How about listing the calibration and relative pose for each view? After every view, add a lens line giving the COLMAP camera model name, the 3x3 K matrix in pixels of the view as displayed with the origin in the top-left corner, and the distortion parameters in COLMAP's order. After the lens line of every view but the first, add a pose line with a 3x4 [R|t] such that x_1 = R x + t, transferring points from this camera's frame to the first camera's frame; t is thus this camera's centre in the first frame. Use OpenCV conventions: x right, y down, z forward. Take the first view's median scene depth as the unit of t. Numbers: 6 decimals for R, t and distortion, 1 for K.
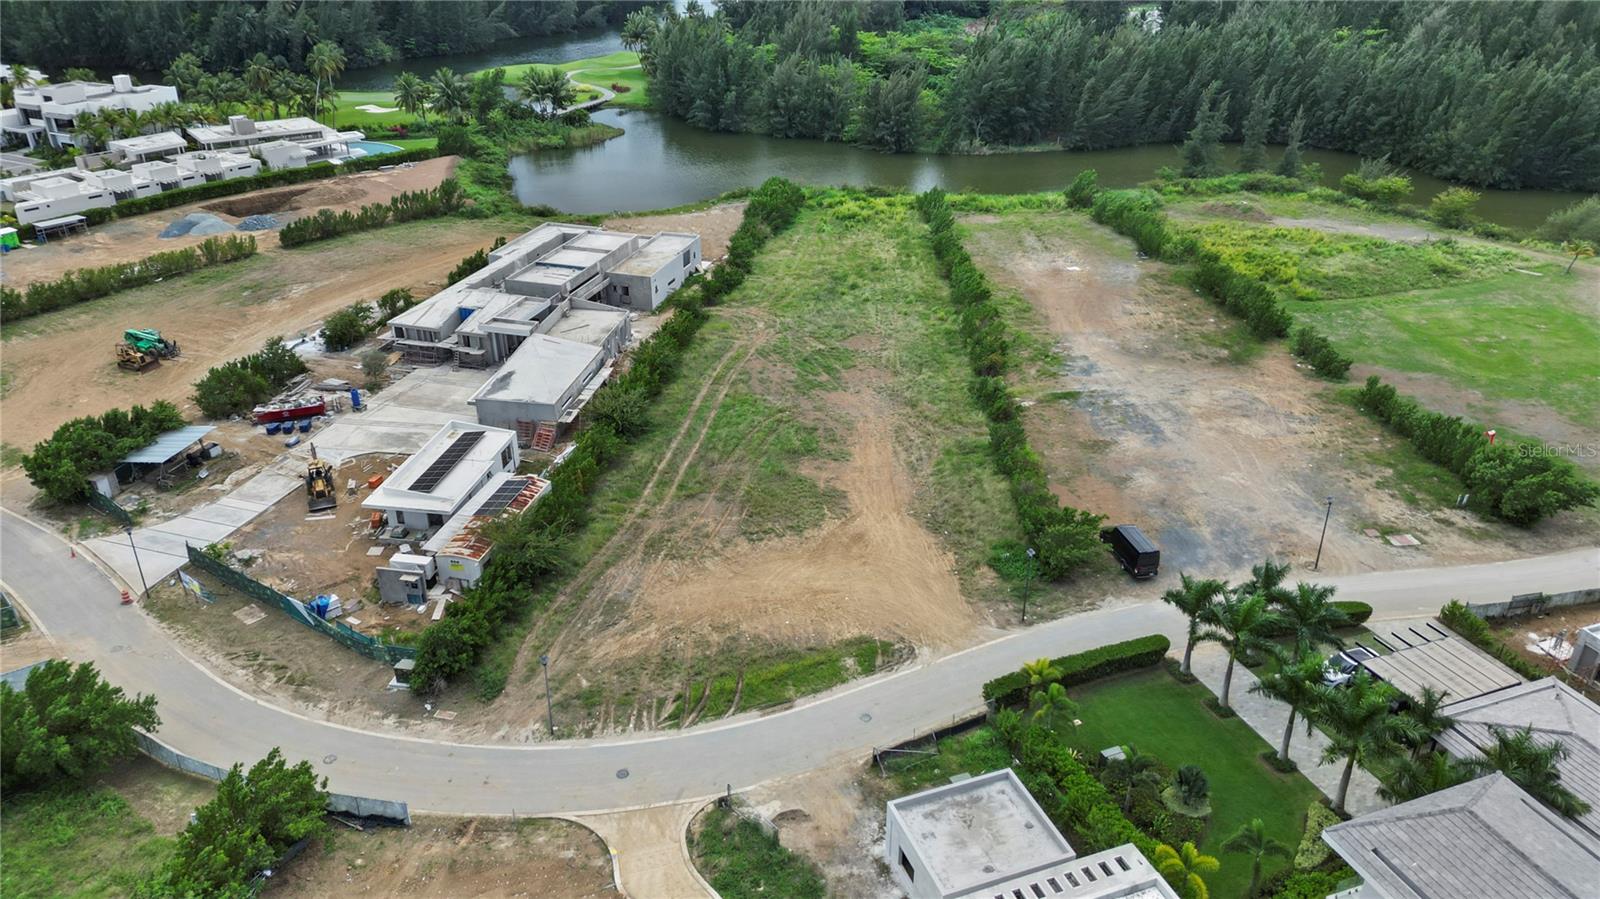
lens RADIAL K [[1105.1, 0, 800.9], [0, 1105.1, 440.5], [0, 0, 1]] dist [0.142950, -0.238060]
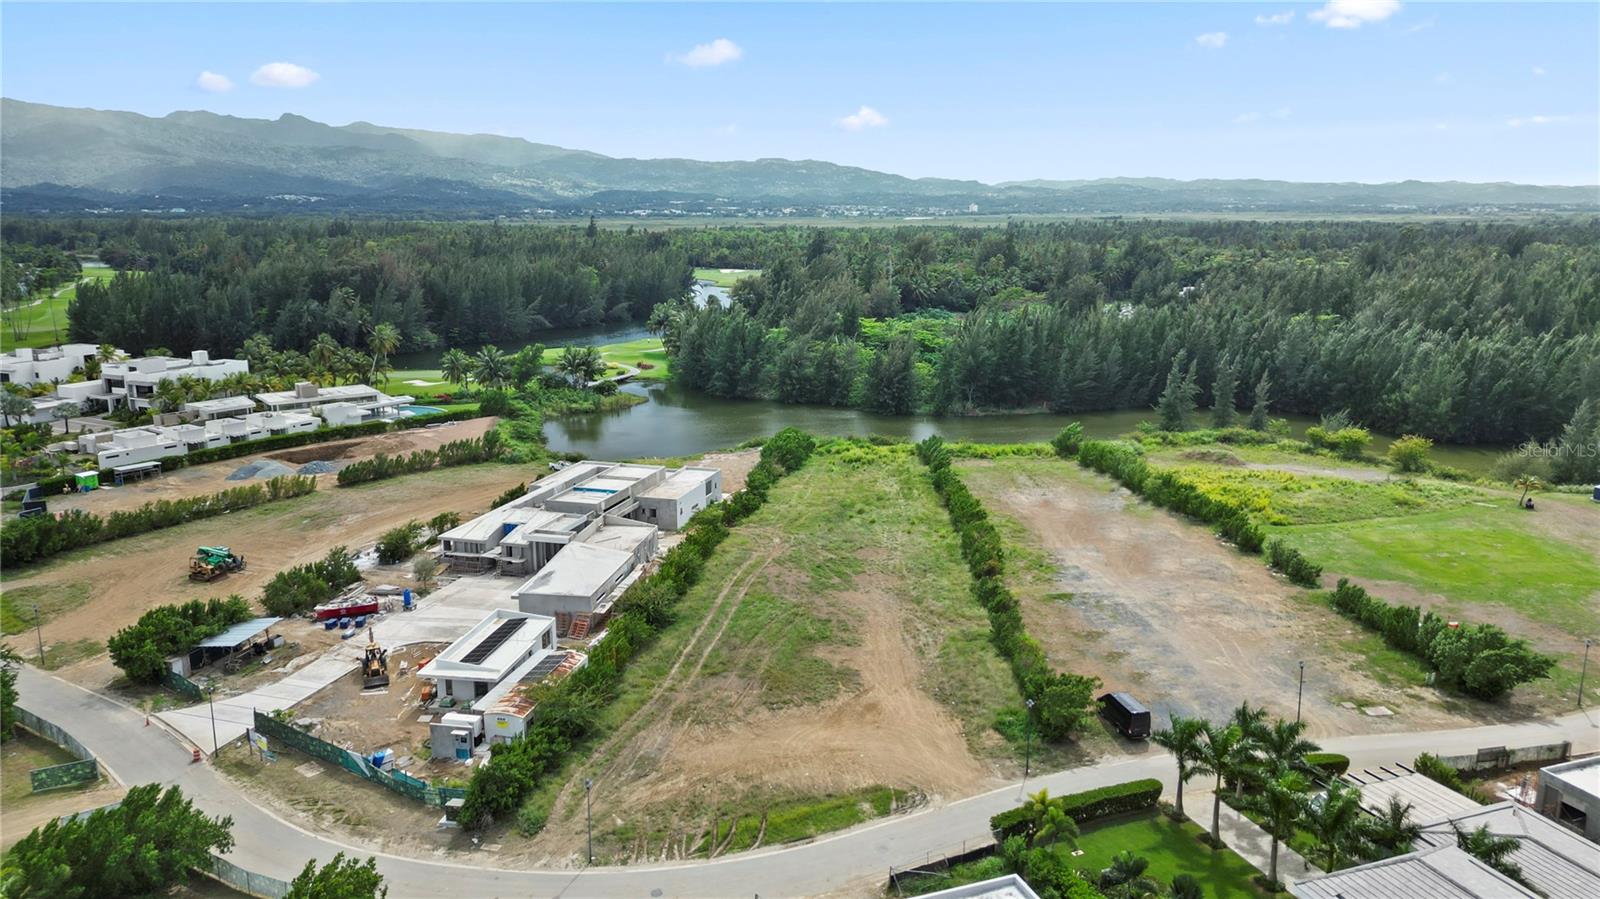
lens RADIAL K [[1105.1, 0, 800.9], [0, 1105.1, 440.5], [0, 0, 1]] dist [0.142950, -0.238060]
pose [[0.999988, -0.002833, -0.004111, -0.009821], [0.001691, 0.966936, -0.255015, 0.098439], [0.004698, 0.255005, 0.966928, -0.096330]]
